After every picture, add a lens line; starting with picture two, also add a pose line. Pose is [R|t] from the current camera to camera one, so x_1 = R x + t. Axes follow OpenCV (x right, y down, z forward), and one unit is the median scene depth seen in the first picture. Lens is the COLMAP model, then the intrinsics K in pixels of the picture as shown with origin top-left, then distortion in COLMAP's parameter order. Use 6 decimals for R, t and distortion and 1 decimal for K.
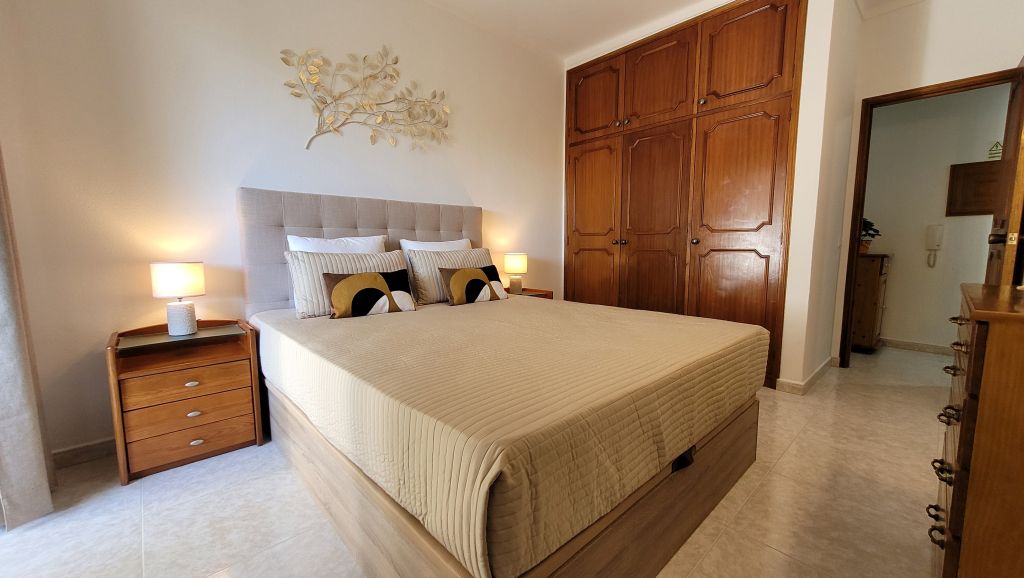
lens RADIAL K [[403.2, 0, 534.9], [0, 403.2, 292.3], [0, 0, 1]] dist [0.000255, 0.000044]
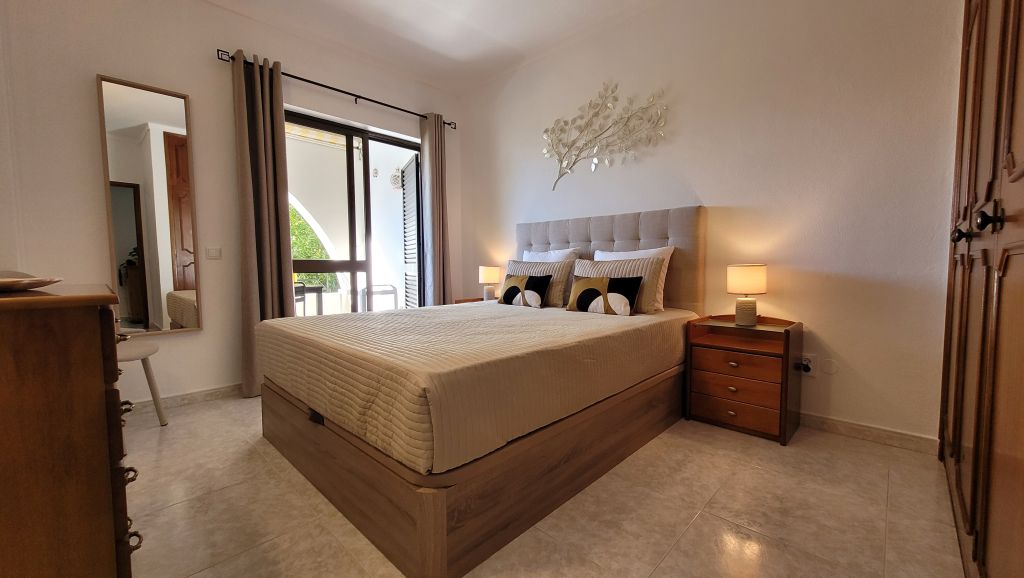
lens RADIAL K [[393.0, 0, 512.0], [0, 393.0, 289.0], [0, 0, 1]] dist [0.000618, 0.000027]
pose [[0.020587, 0.087032, -0.995993, 0.817285], [-0.097985, 0.991584, 0.084621, -0.097131], [0.994975, 0.095850, 0.028942, 0.781583]]
